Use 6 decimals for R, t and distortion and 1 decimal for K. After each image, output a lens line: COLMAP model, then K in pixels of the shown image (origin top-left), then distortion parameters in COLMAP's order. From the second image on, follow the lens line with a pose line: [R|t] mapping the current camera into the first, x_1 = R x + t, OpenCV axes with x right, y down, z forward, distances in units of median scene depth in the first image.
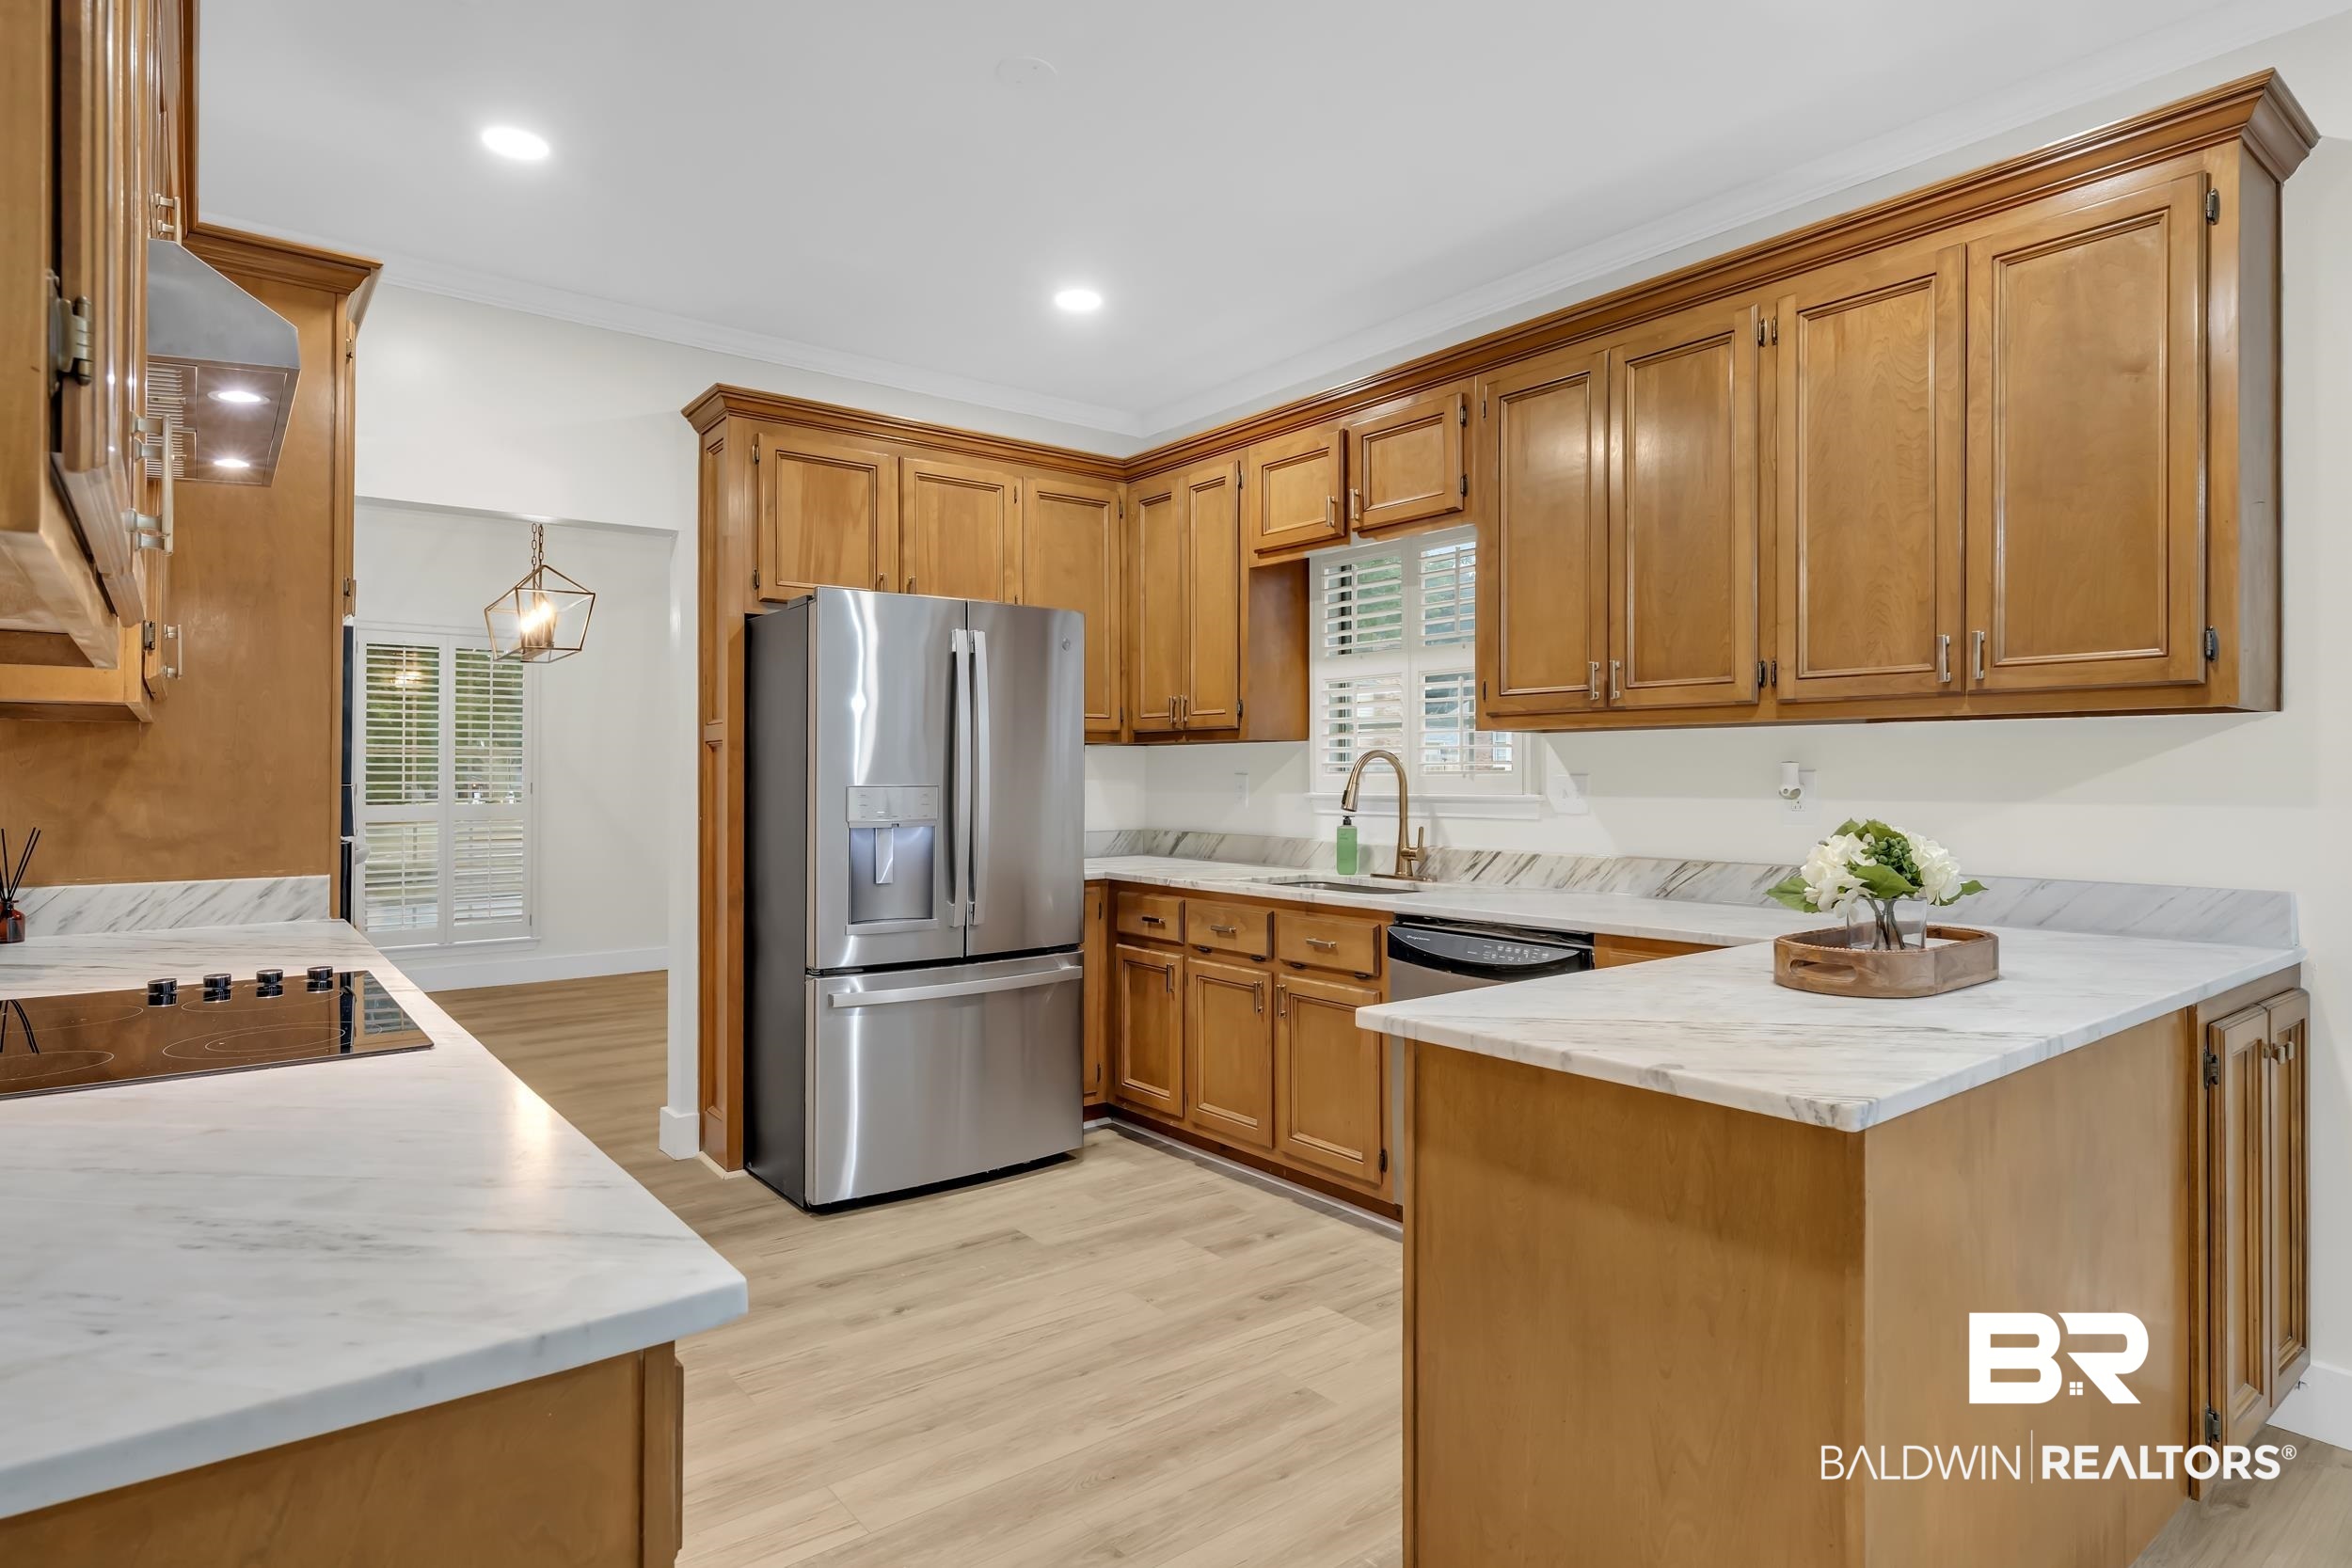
lens RADIAL K [[1260.7, 0, 1185.9], [0, 1260.7, 765.8], [0, 0, 1]] dist [0.001964, 0.001654]
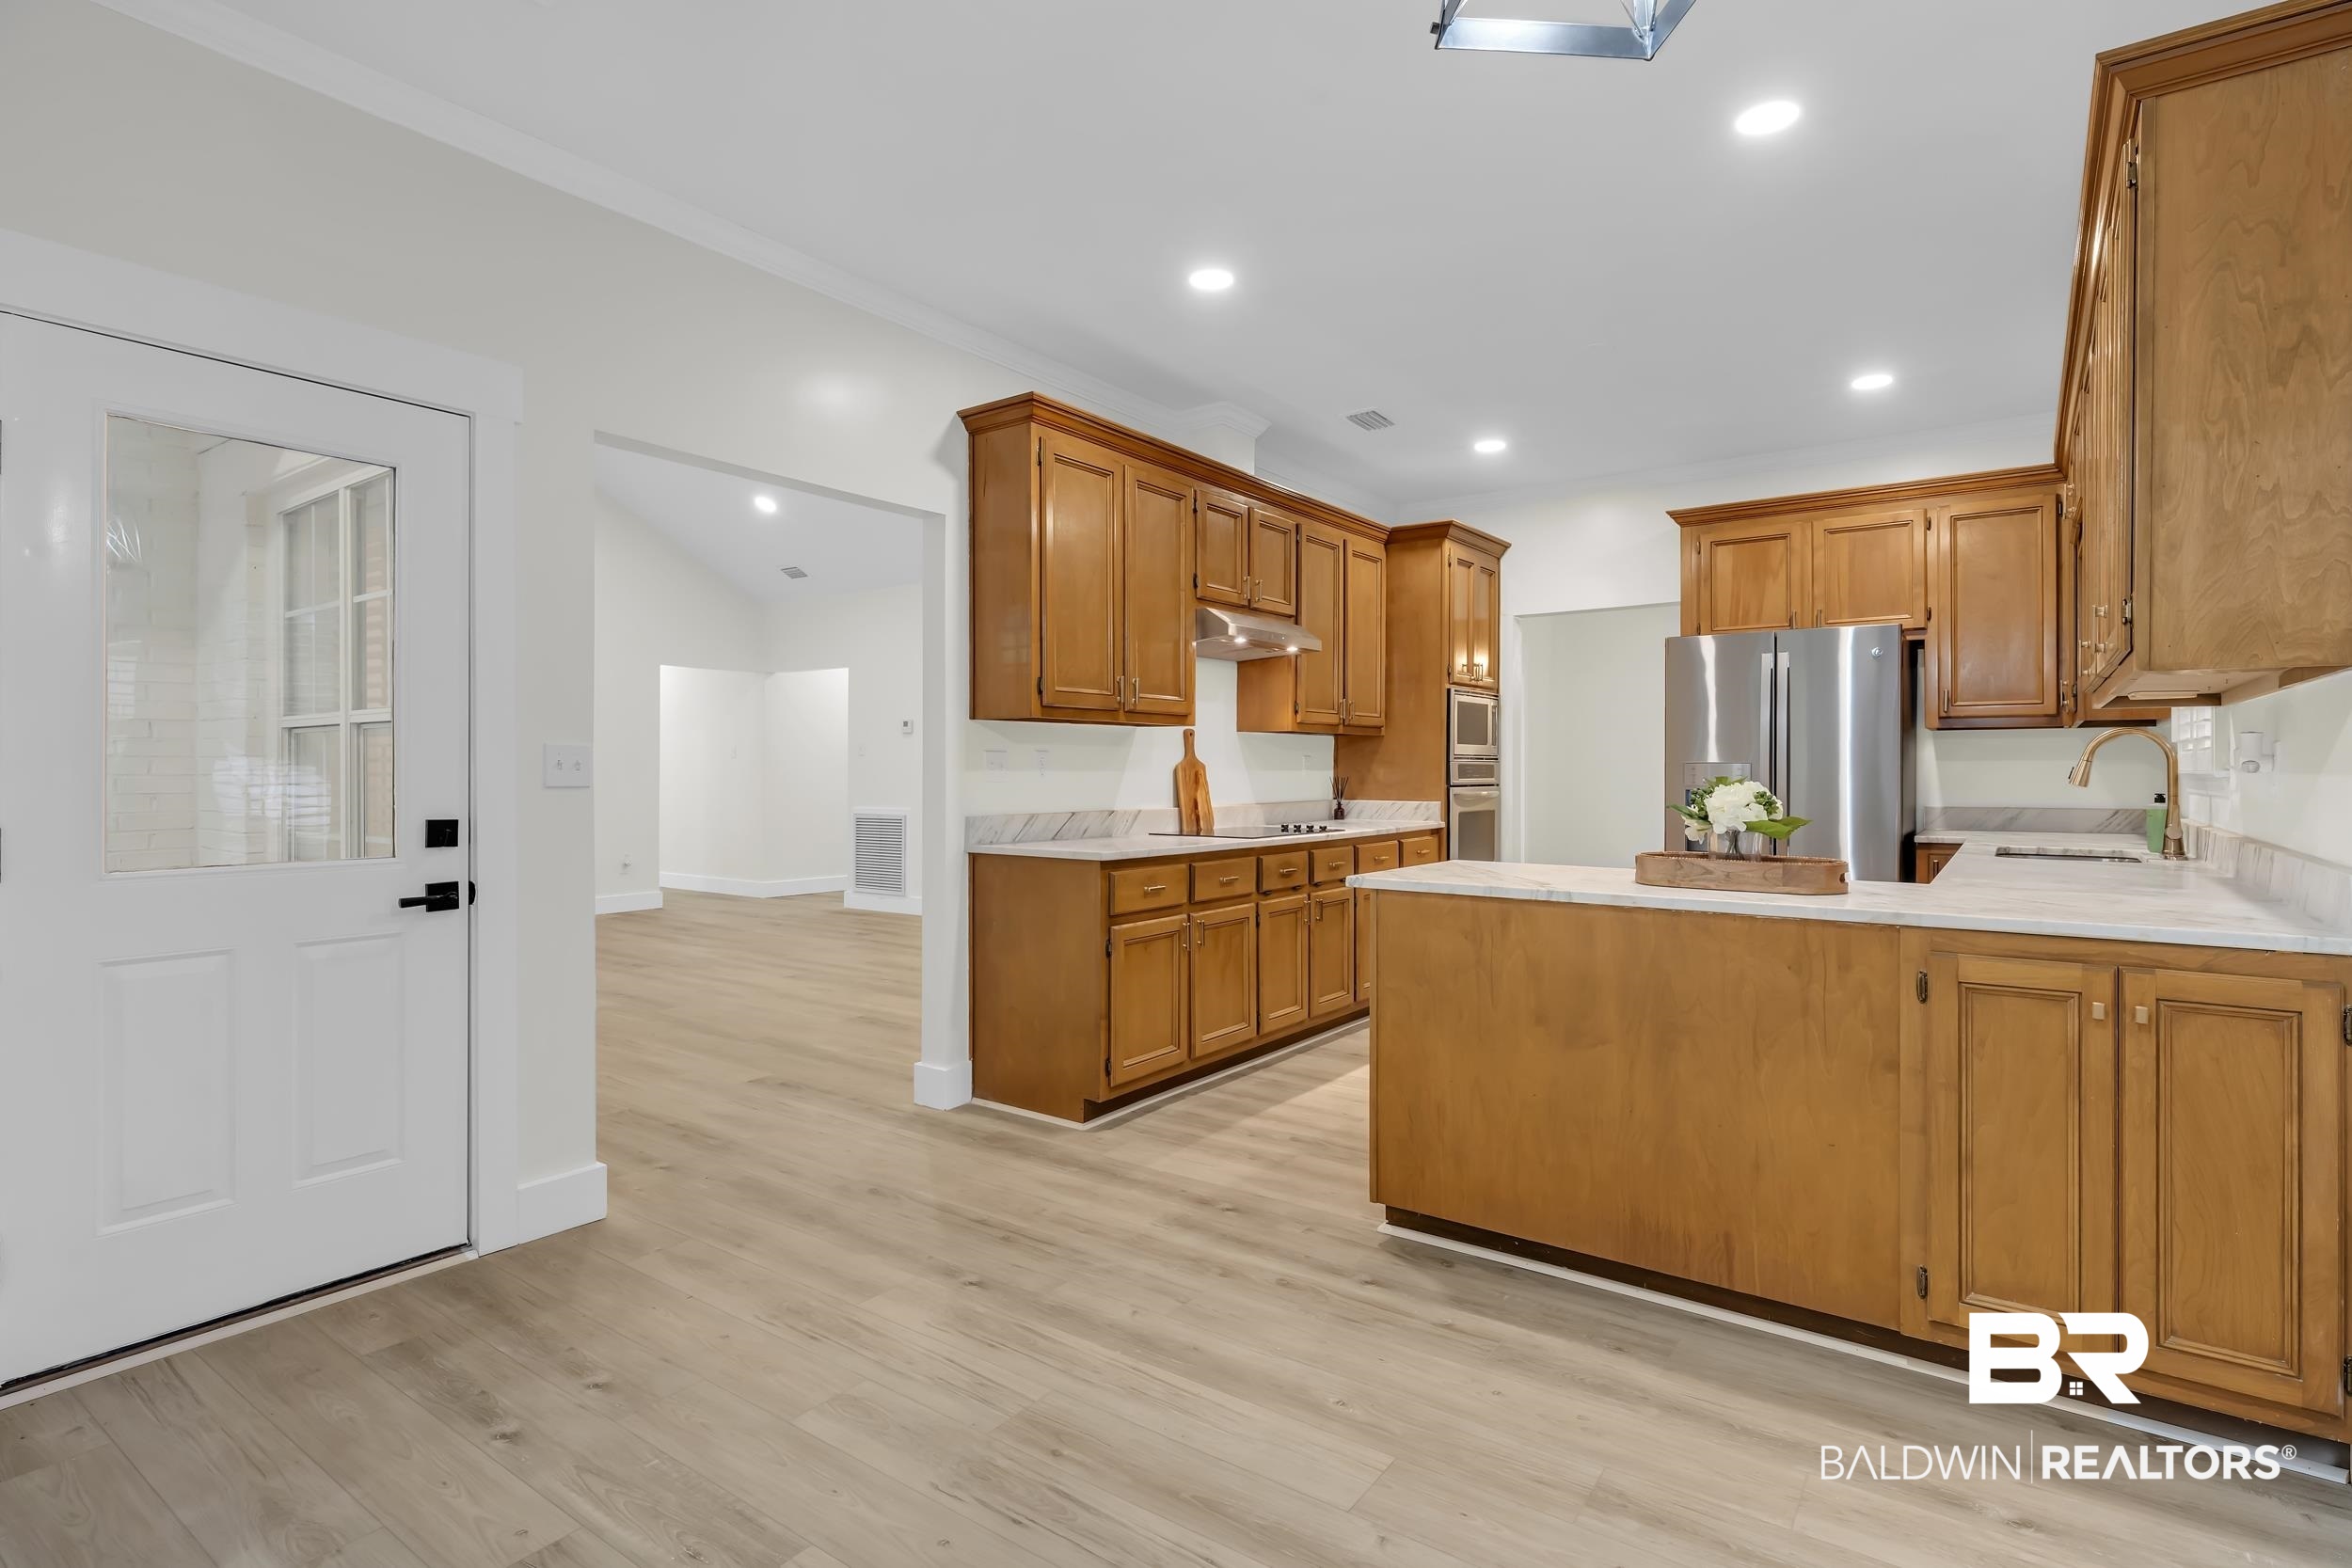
lens RADIAL K [[1164.2, 0, 1192.2], [0, 1164.2, 768.4], [0, 0, 1]] dist [0.002234, -0.000213]
pose [[0.275848, 0.003032, -0.961196, 1.199049], [0.006339, 0.999968, 0.004974, 0.015636], [0.961180, -0.007465, 0.275820, 0.017580]]
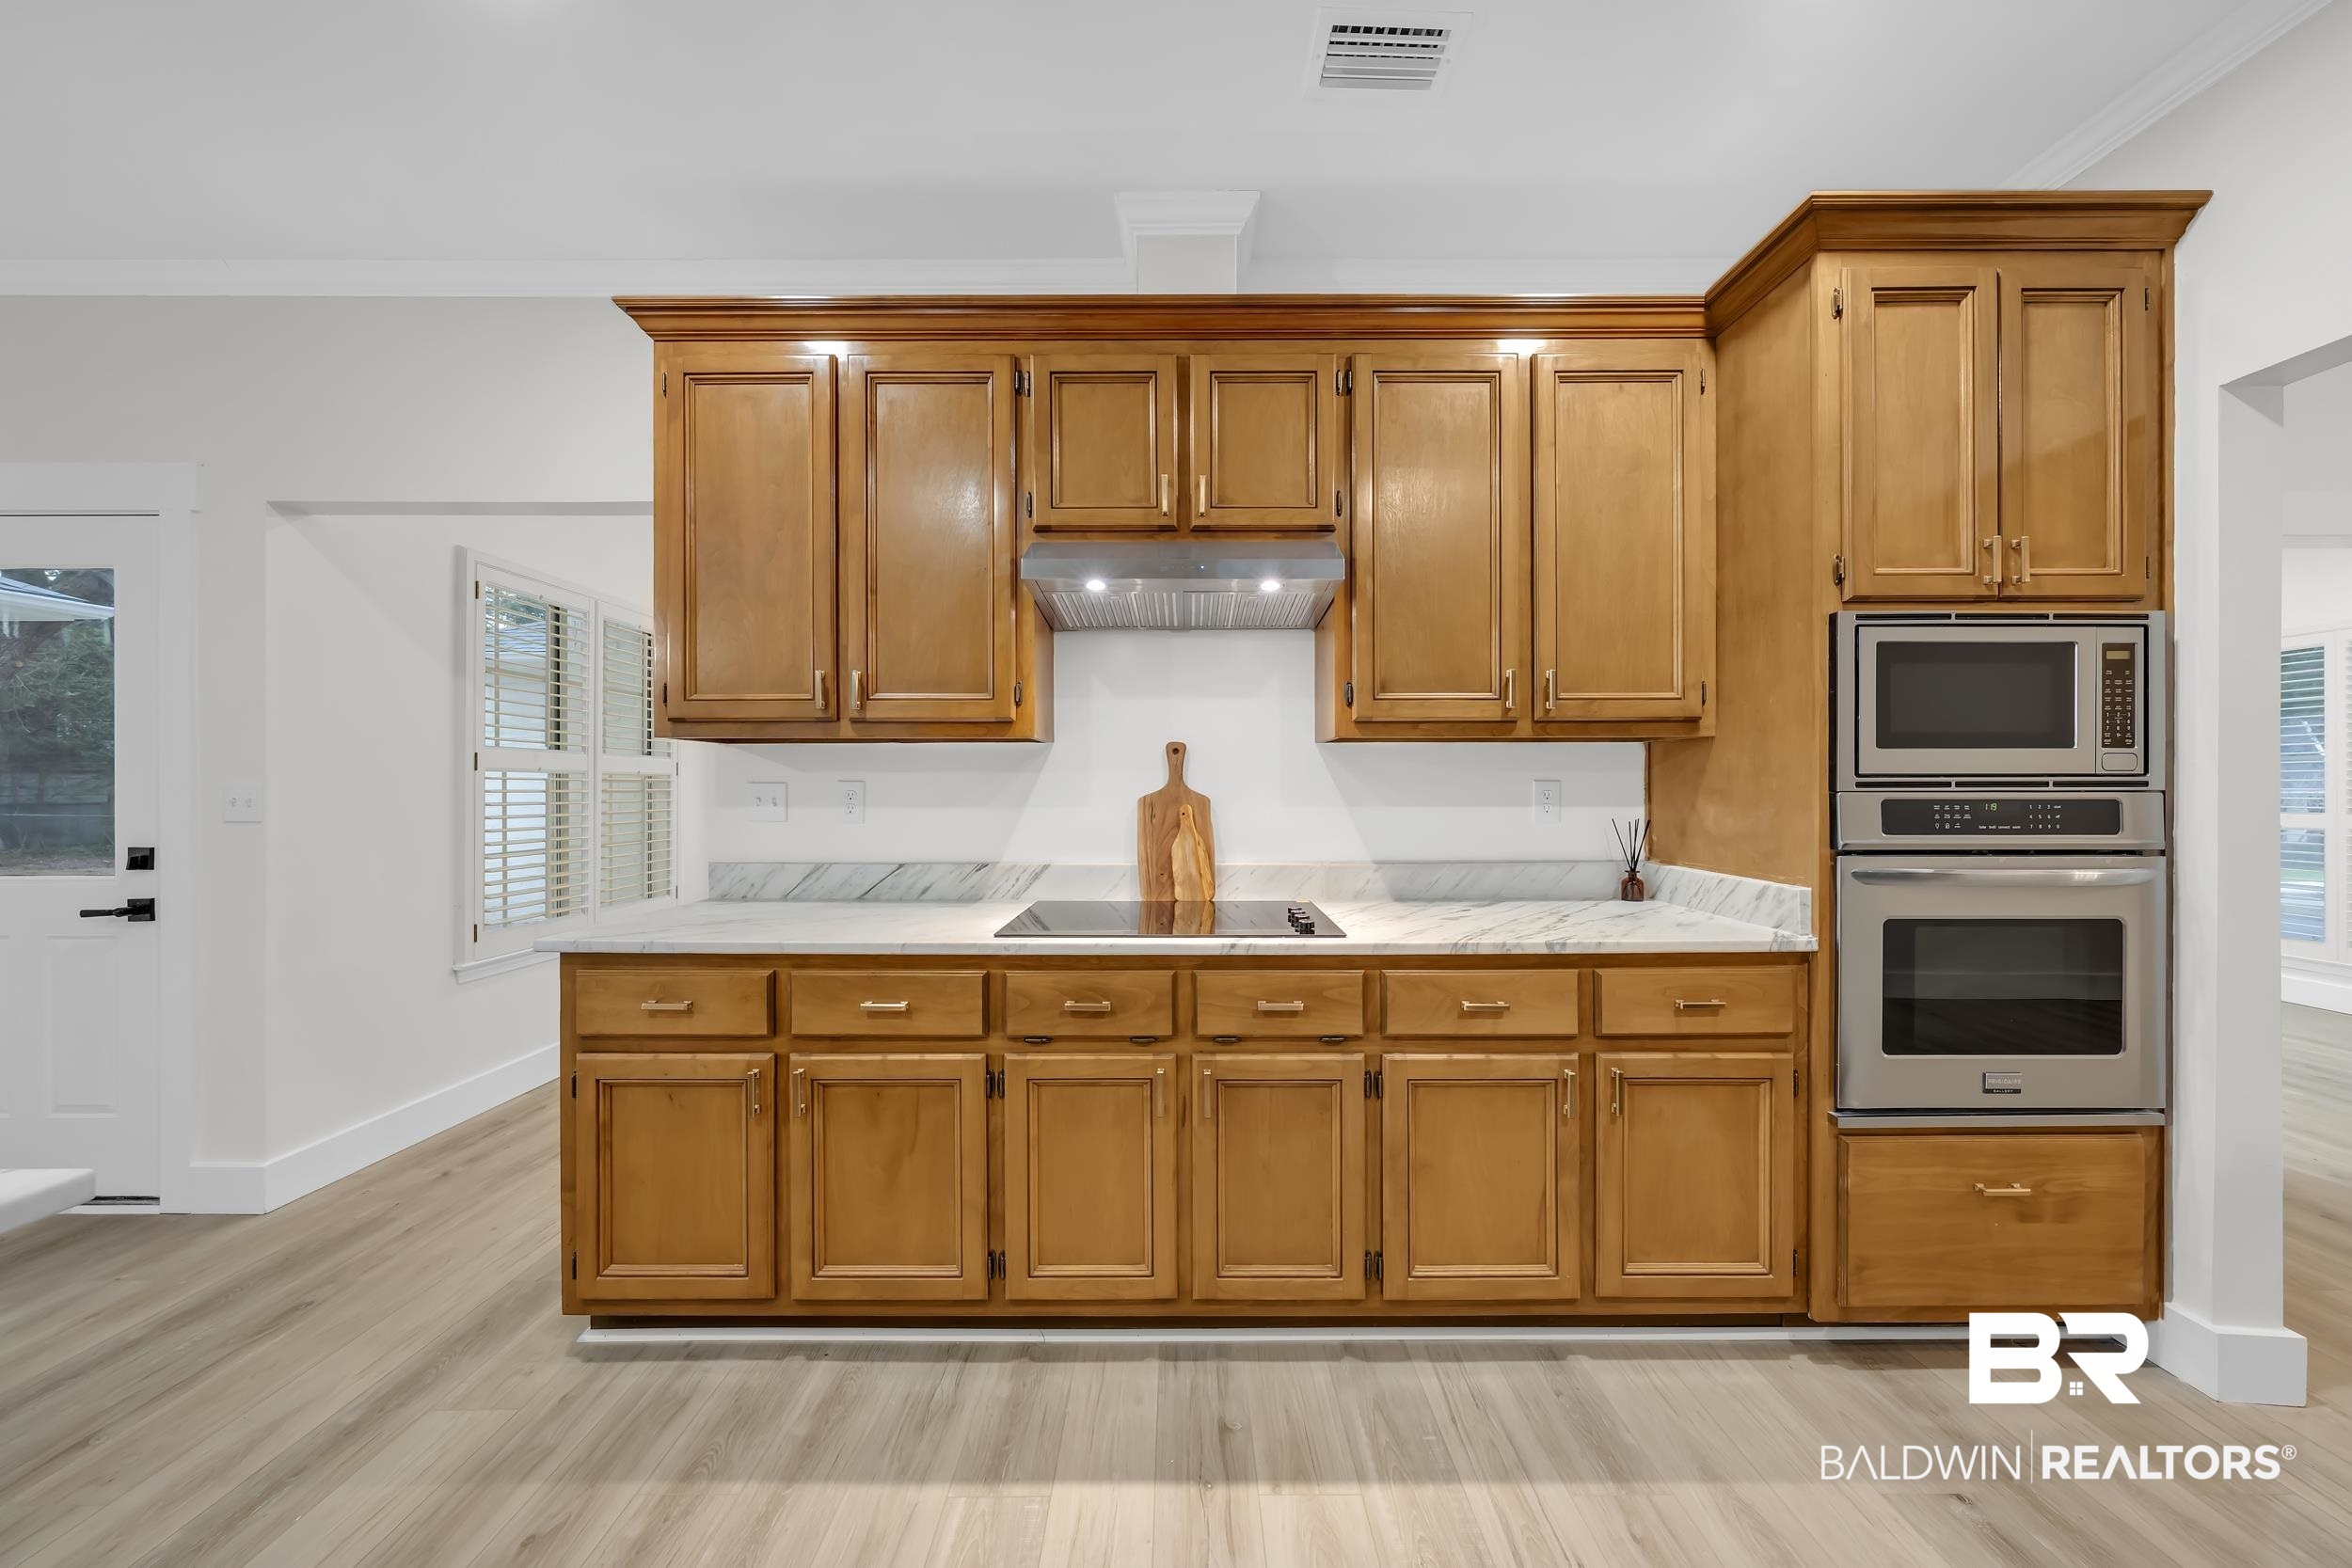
lens RADIAL K [[816.1, 0, 1183.3], [0, 816.1, 779.3], [0, 0, 1]] dist [-0.000910, -0.000166]
pose [[-0.622703, 0.001136, -0.782458, 0.080023], [0.010357, 0.999923, -0.006791, 0.006479], [0.782390, -0.012332, -0.622667, 1.039801]]
